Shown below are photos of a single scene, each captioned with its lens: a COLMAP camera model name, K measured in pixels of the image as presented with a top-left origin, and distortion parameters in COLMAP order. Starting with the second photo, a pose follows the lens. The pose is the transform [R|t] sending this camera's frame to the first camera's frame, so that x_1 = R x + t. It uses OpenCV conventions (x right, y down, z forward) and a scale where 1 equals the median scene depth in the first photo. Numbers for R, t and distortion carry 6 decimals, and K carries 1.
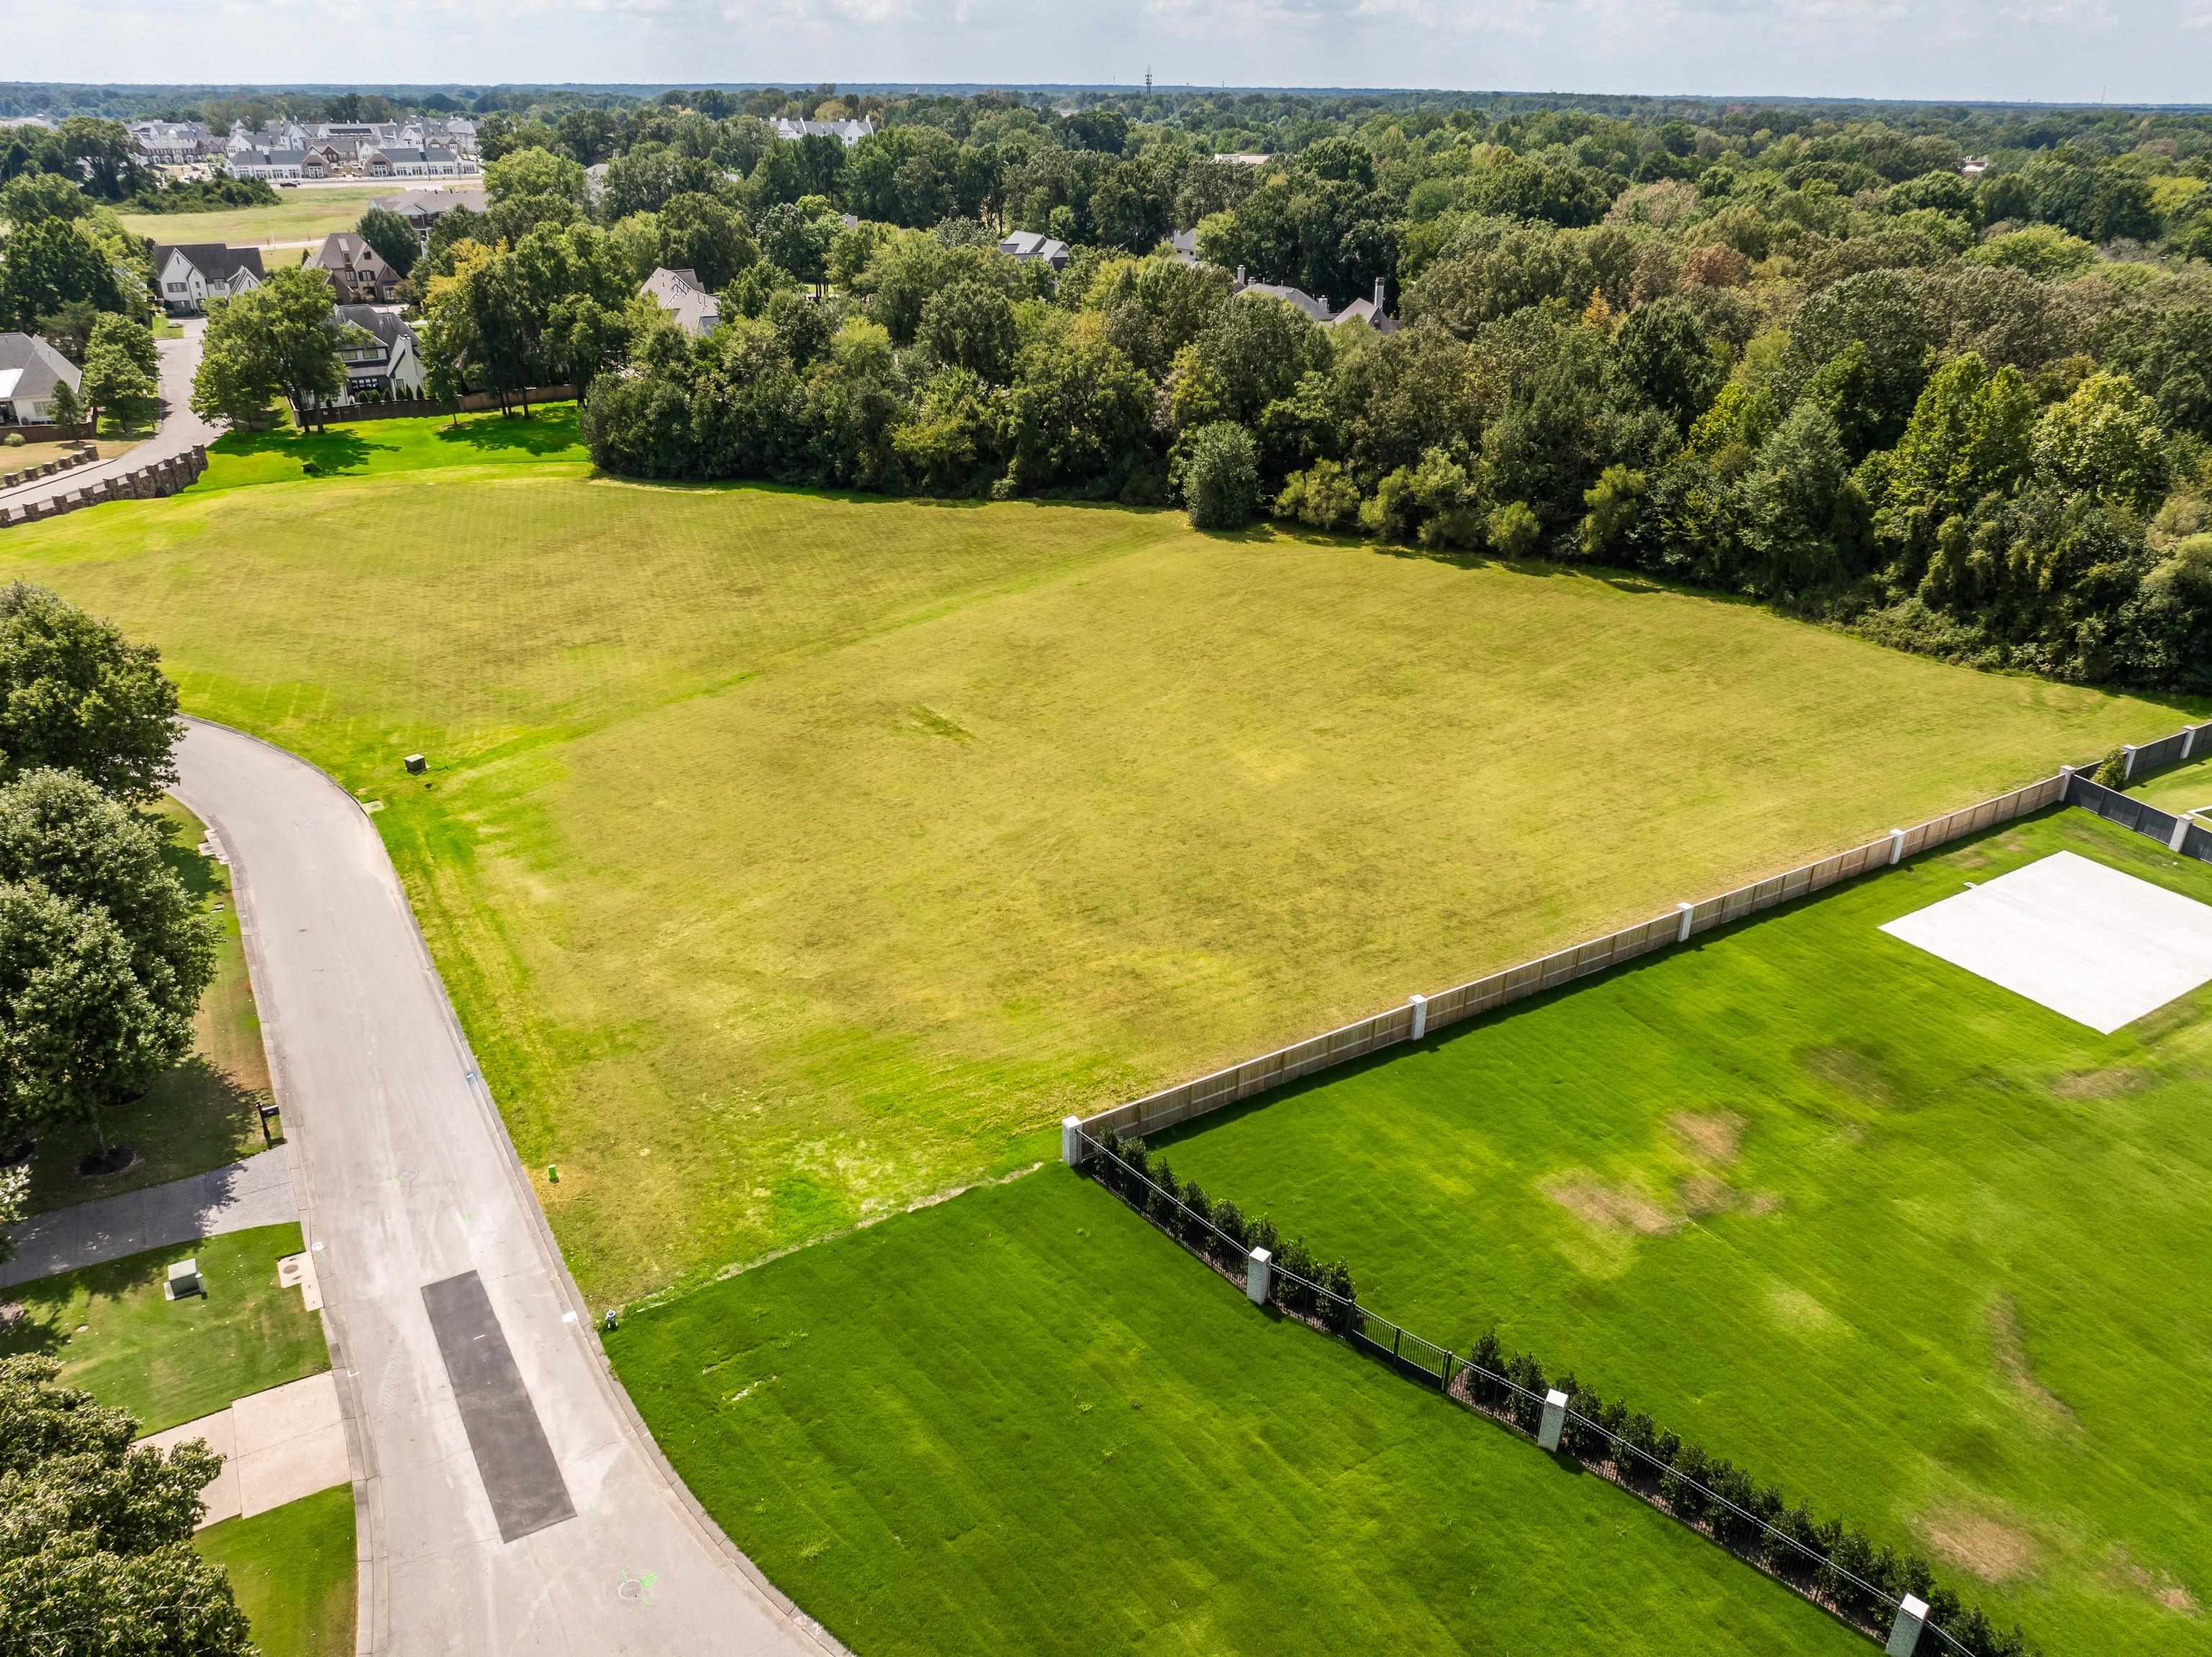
lens RADIAL K [[1564.9, 0, 1114.5], [0, 1564.9, 802.0], [0, 0, 1]] dist [-0.031338, -0.009272]
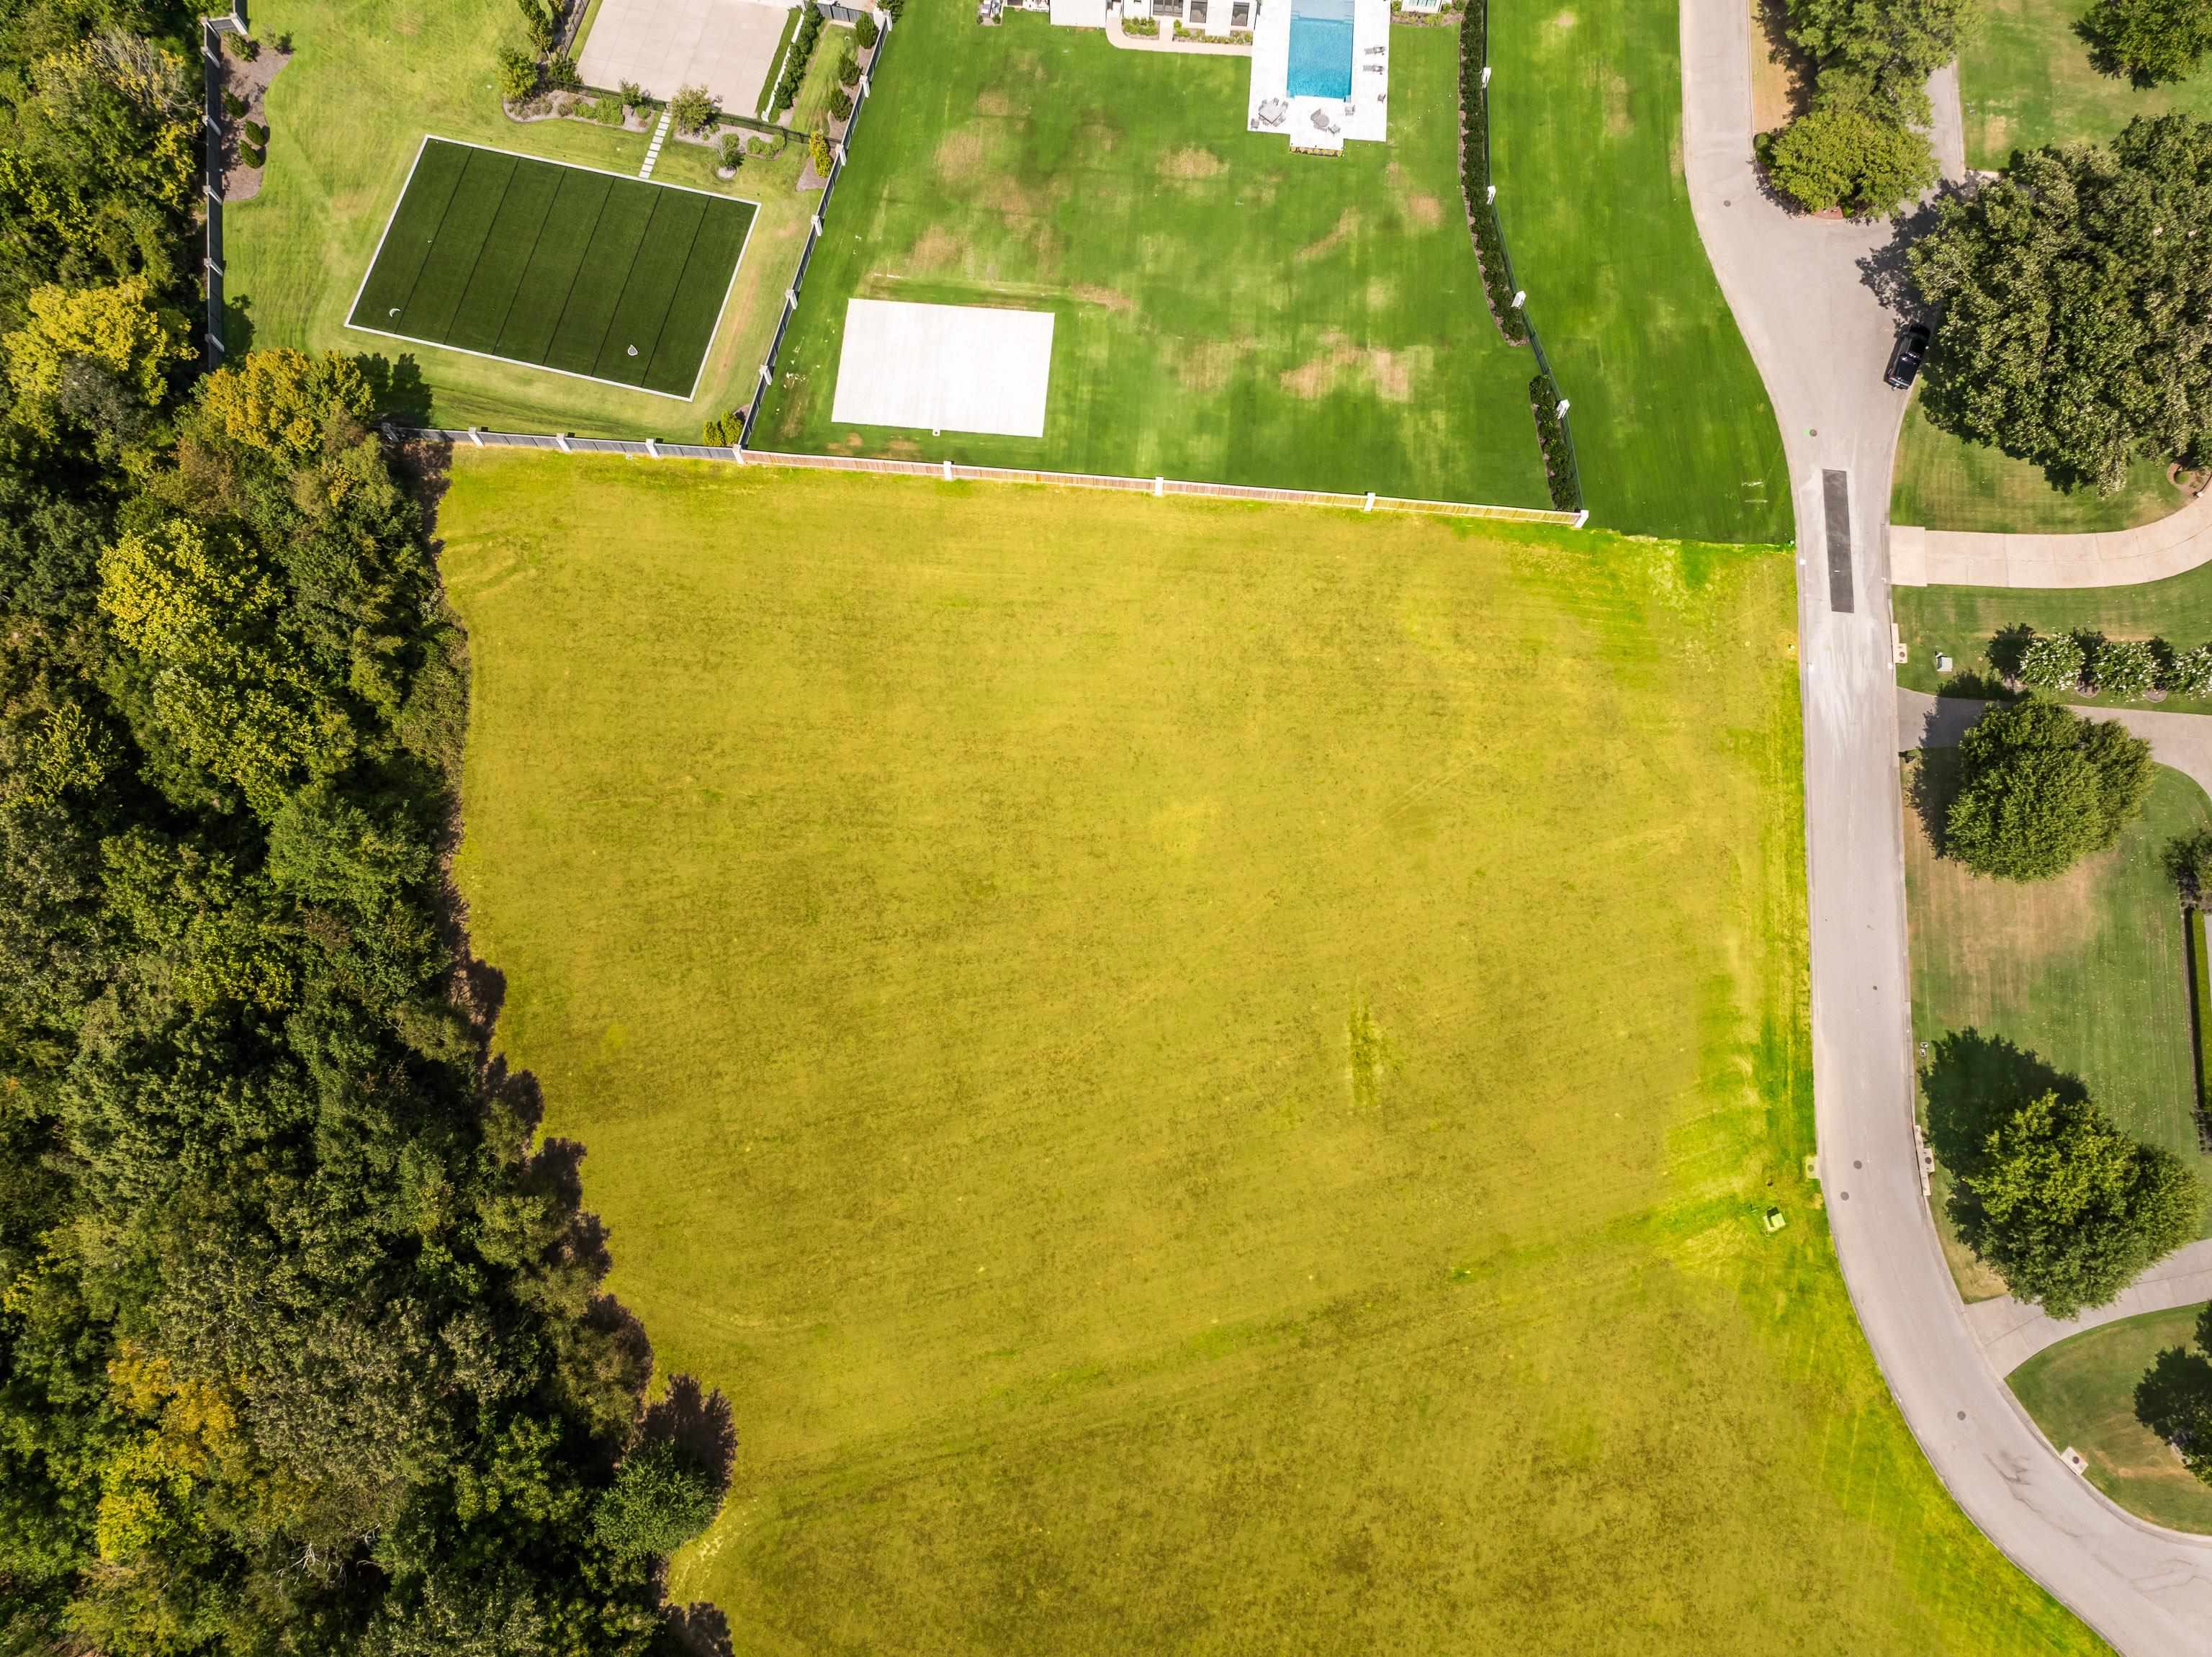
lens RADIAL K [[1523.7, 0, 1106.0], [0, 1523.7, 828.5], [0, 0, 1]] dist [-0.021385, -0.033639]
pose [[-0.807868, -0.575000, 0.129321, -0.007172], [0.224871, -0.097905, 0.969457, -0.953703], [-0.544777, 0.812274, 0.208395, 0.610029]]
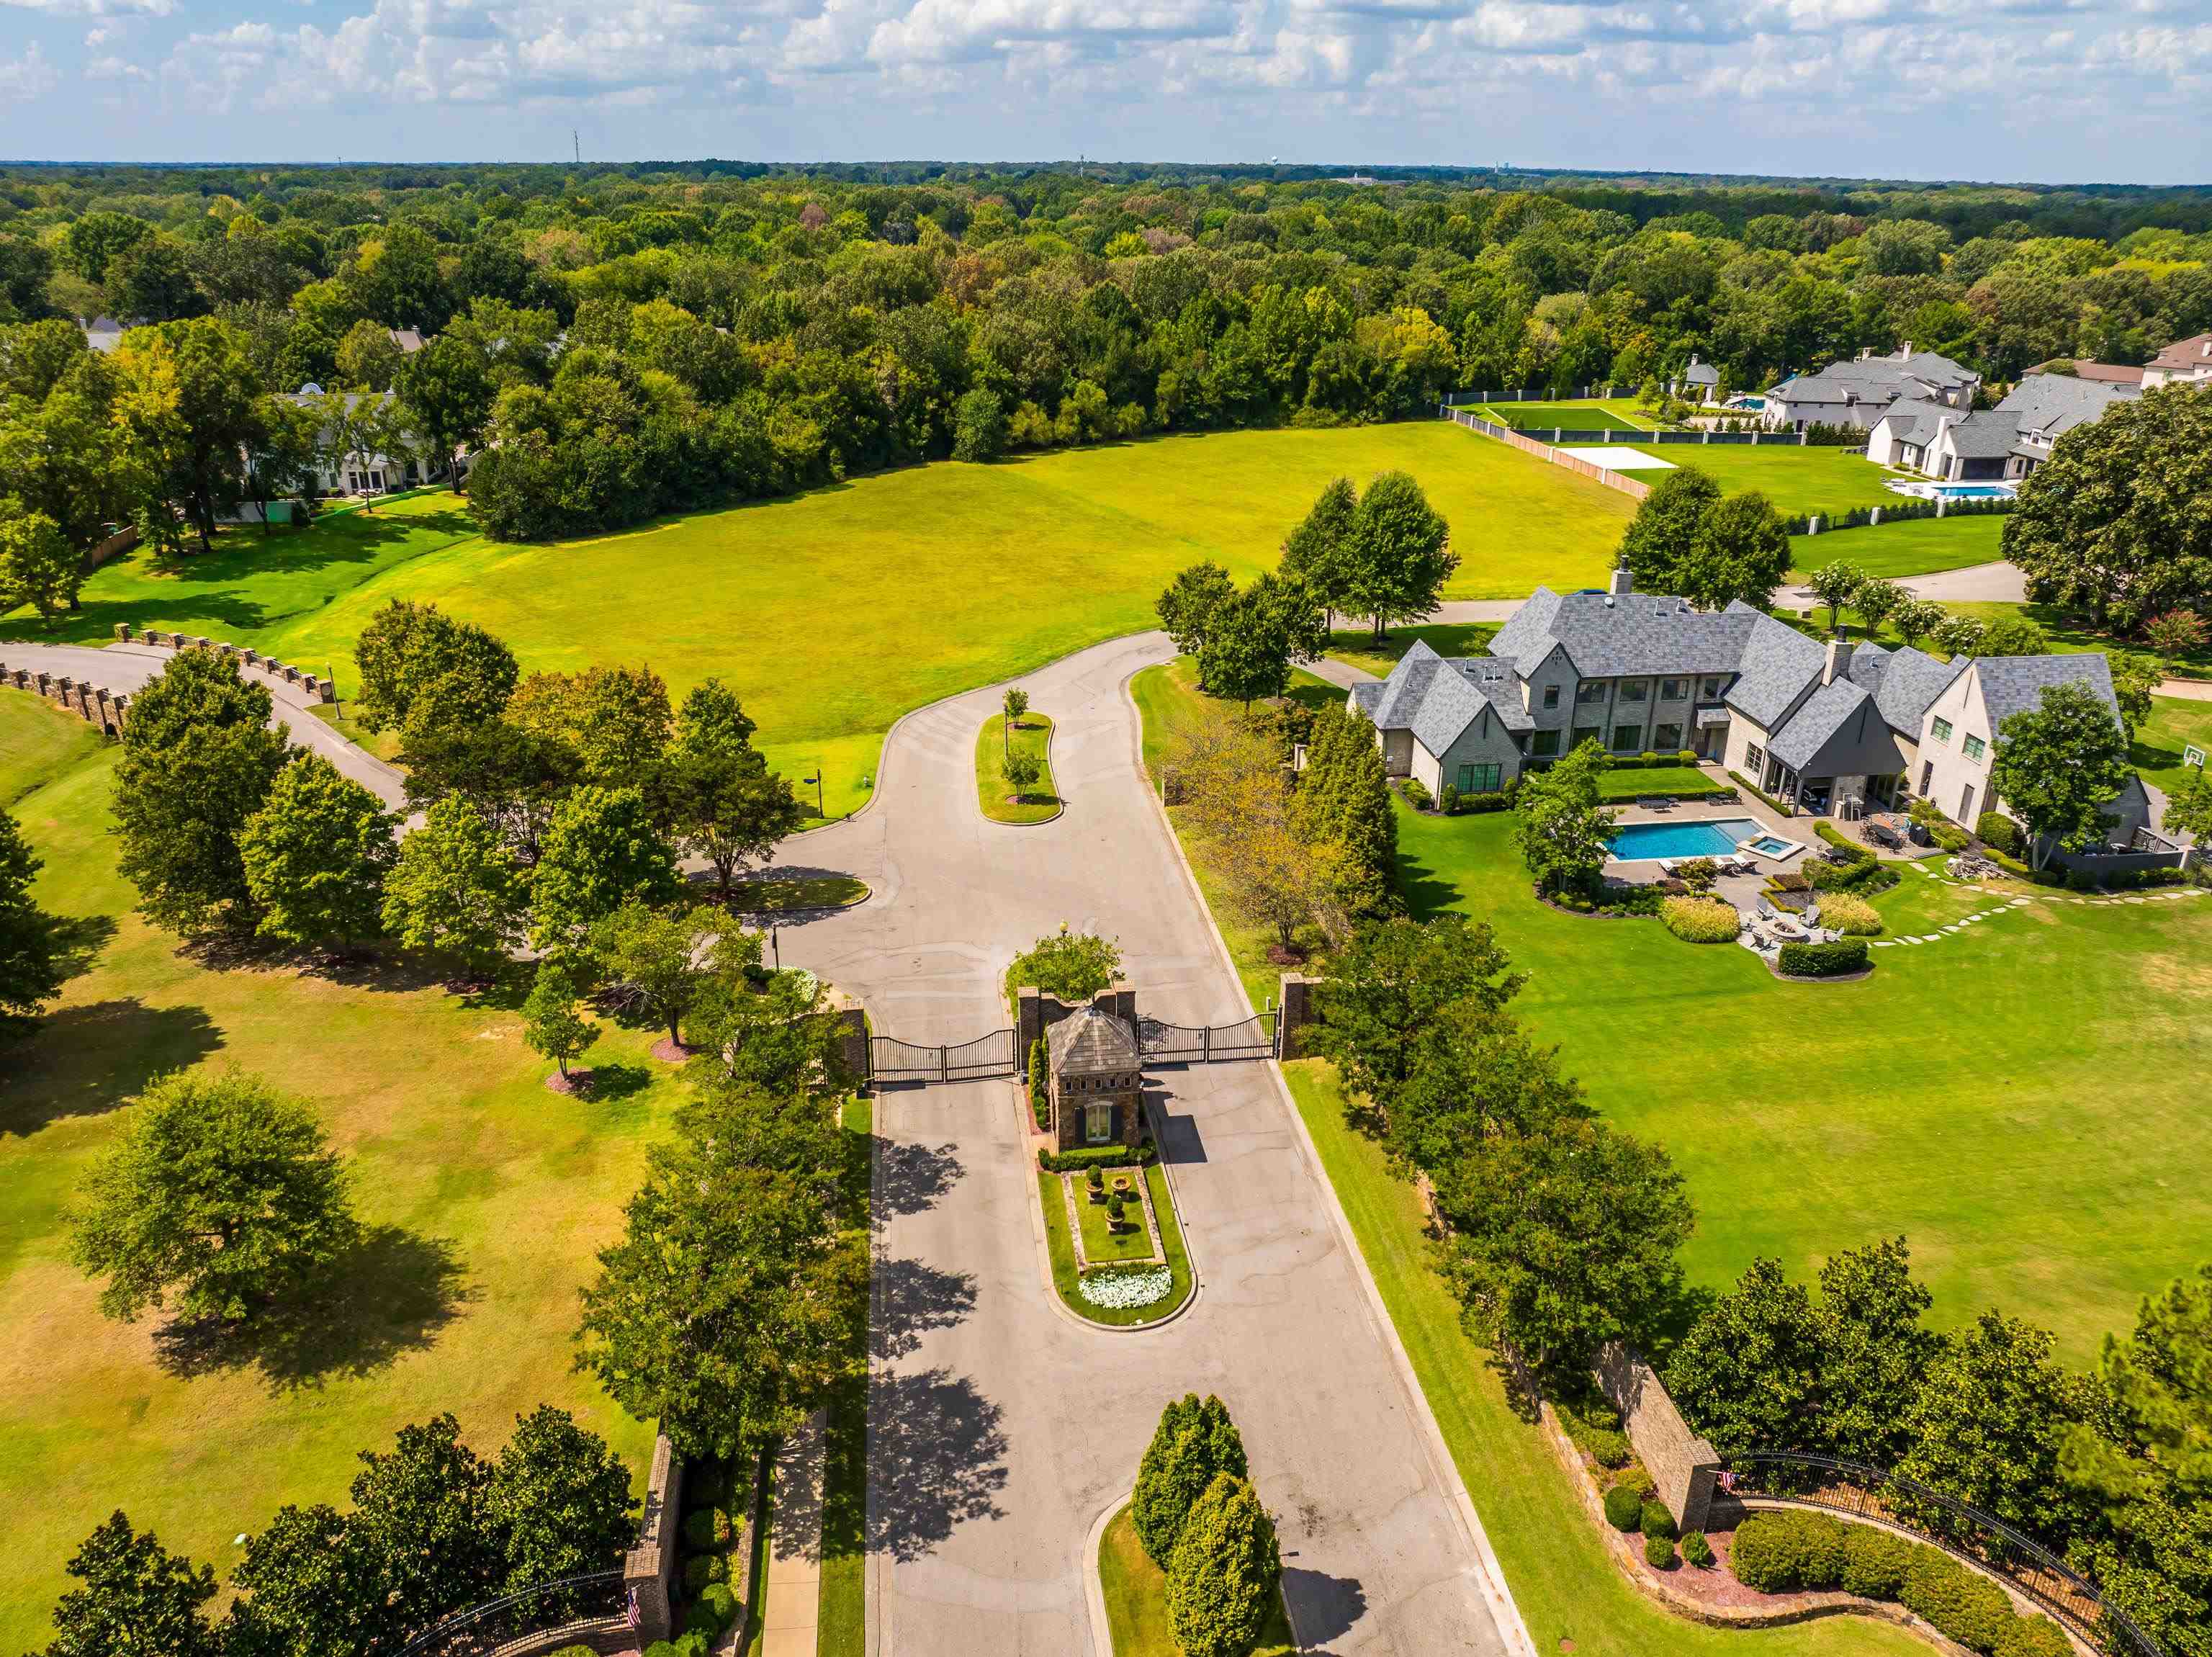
lens RADIAL K [[1564.9, 0, 1114.5], [0, 1564.9, 802.0], [0, 0, 1]] dist [-0.031338, -0.009272]
pose [[0.399577, -0.353167, 0.845938, -1.481376], [0.378909, 0.903918, 0.198395, -0.161783], [-0.834725, 0.241260, 0.495003, 0.320629]]
